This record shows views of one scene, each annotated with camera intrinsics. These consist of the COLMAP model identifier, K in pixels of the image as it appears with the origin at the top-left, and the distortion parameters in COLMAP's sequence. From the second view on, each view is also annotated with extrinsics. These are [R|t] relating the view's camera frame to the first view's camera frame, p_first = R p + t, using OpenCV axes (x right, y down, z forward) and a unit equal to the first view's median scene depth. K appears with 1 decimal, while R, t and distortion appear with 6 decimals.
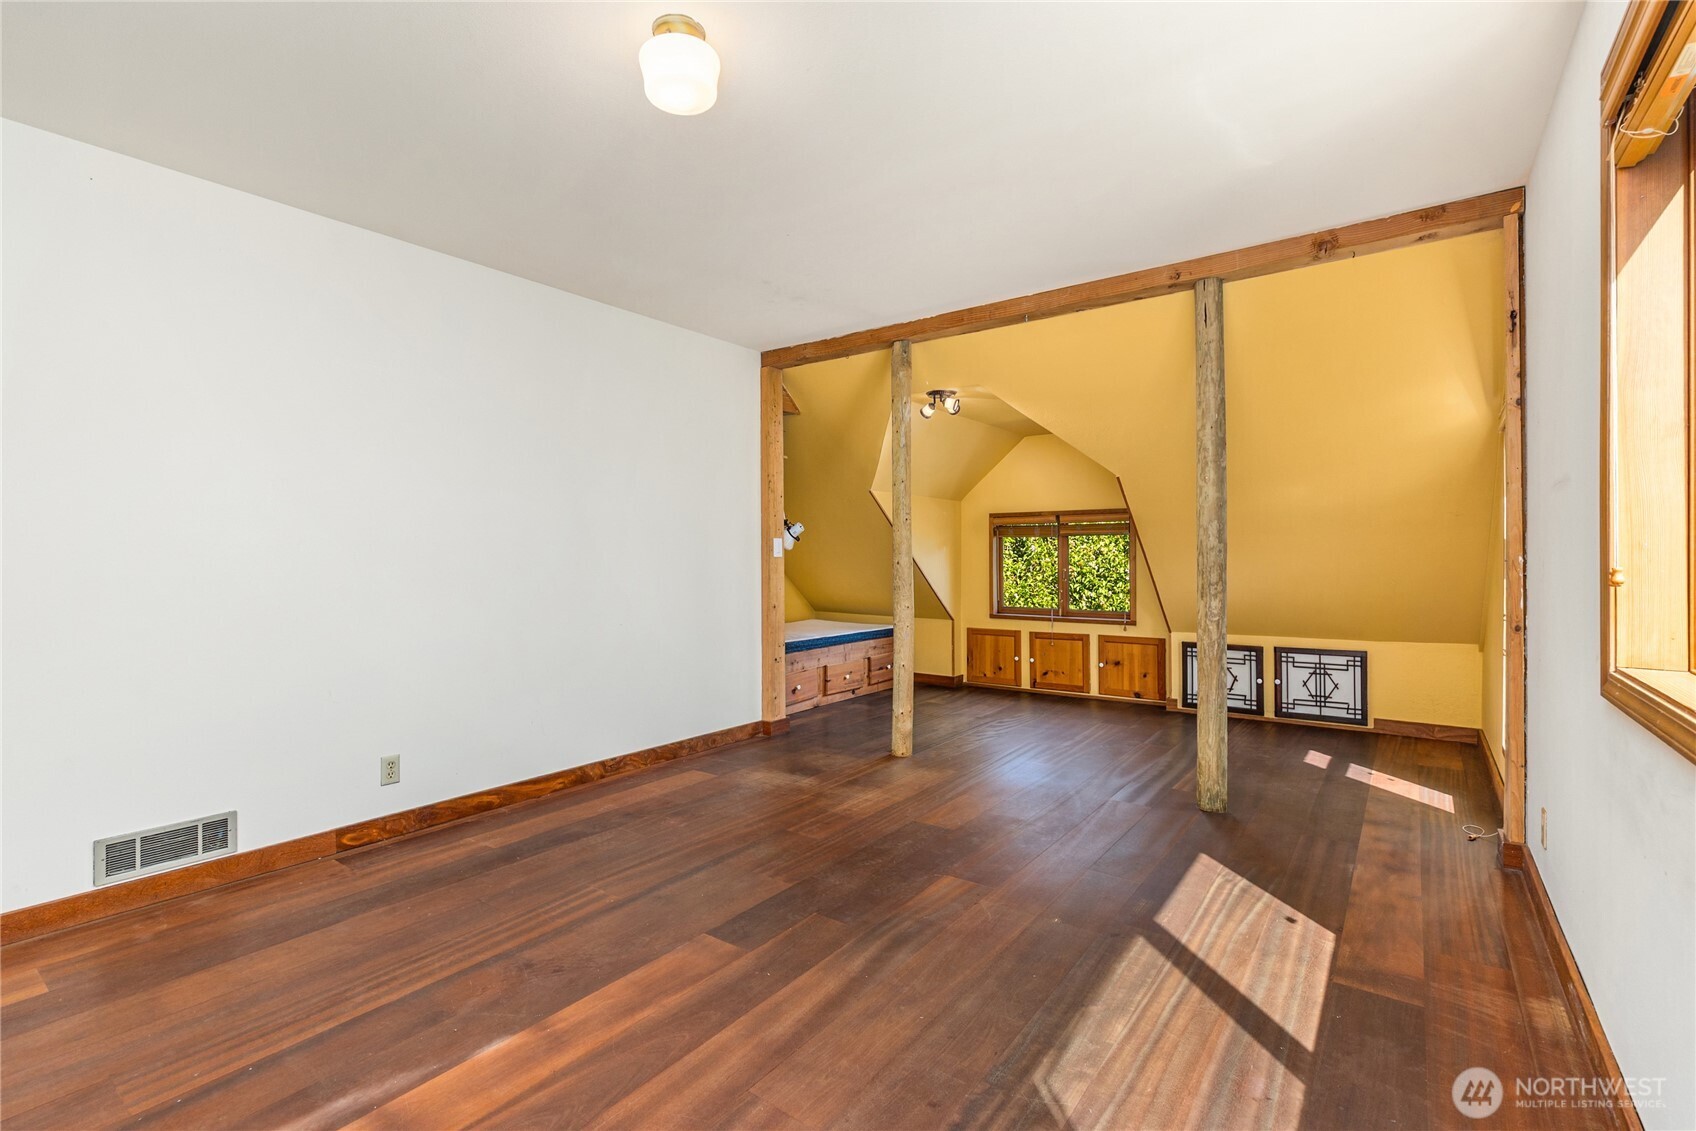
lens RADIAL K [[776.0, 0, 841.6], [0, 776.0, 555.7], [0, 0, 1]] dist [-0.001818, -0.000124]
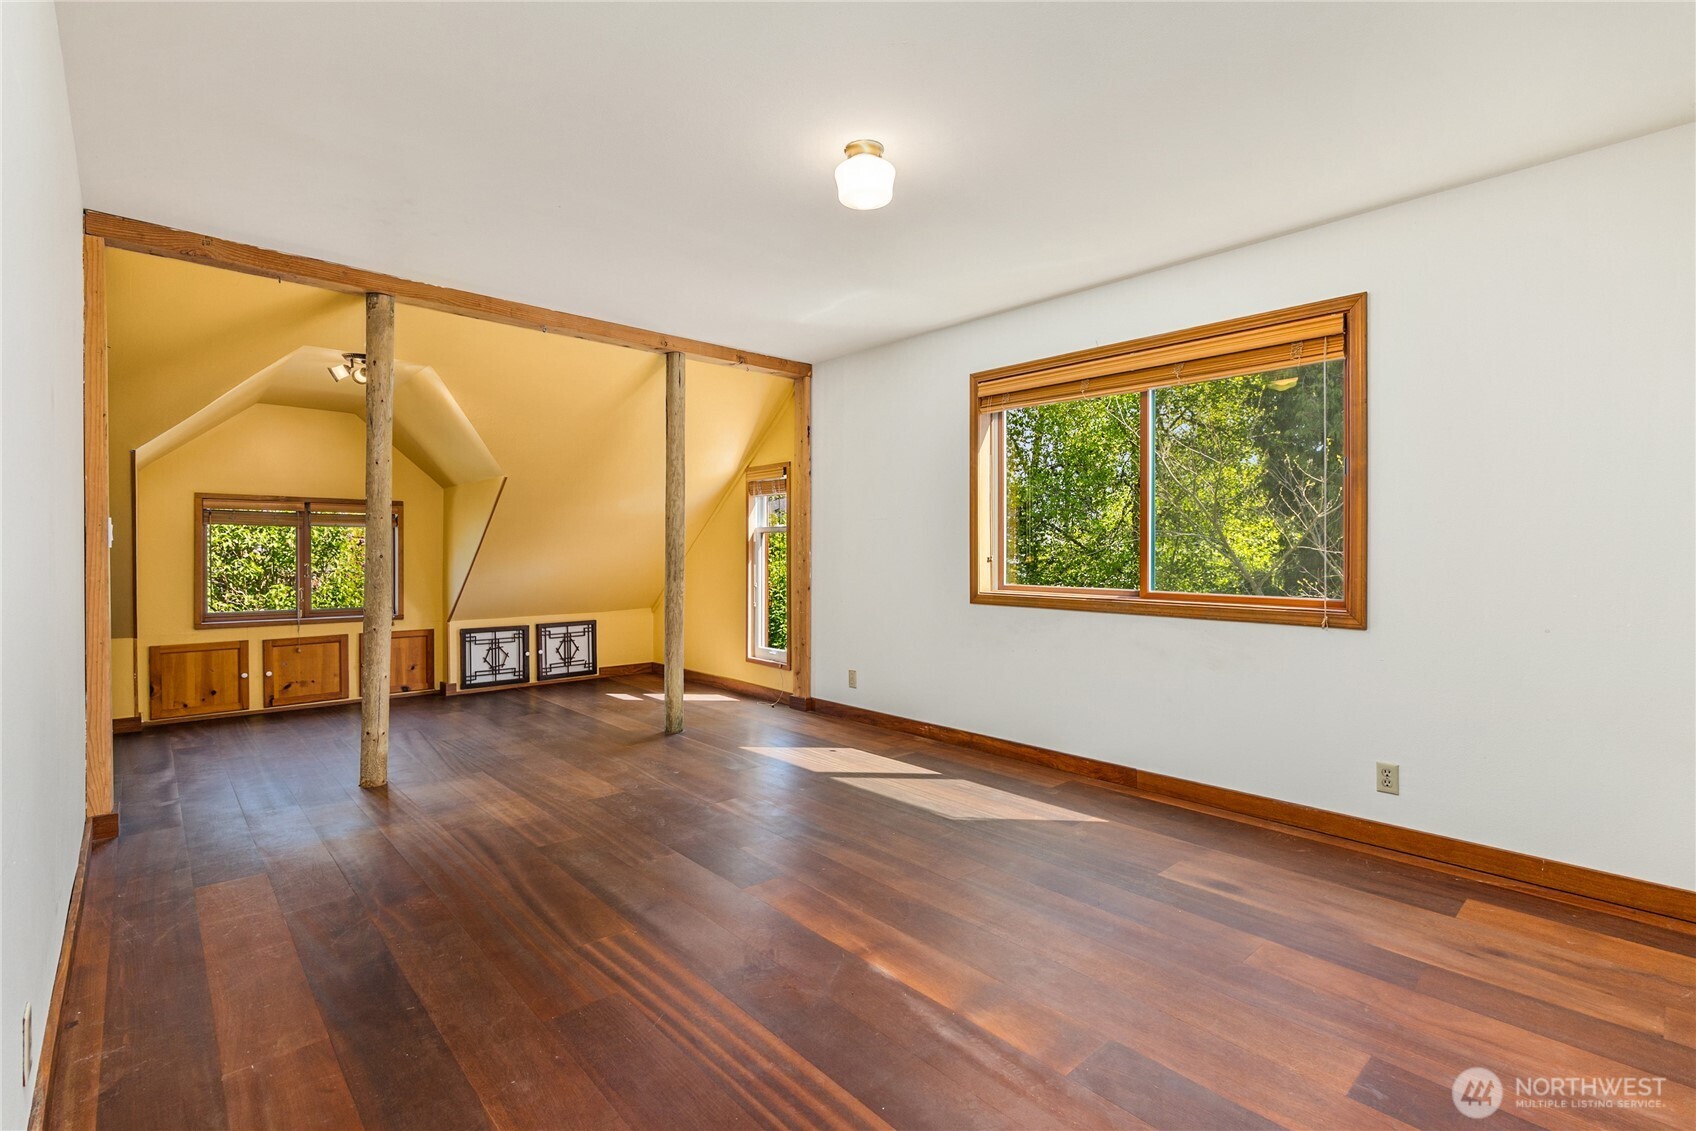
lens RADIAL K [[776.0, 0, 841.5], [0, 776.0, 562.0], [0, 0, 1]] dist [-0.001818, -0.000124]
pose [[0.193094, -0.011544, 0.981112, -0.519853], [-0.005697, 0.999901, 0.012886, 0.000375], [-0.981164, -0.008077, 0.193009, 0.272683]]
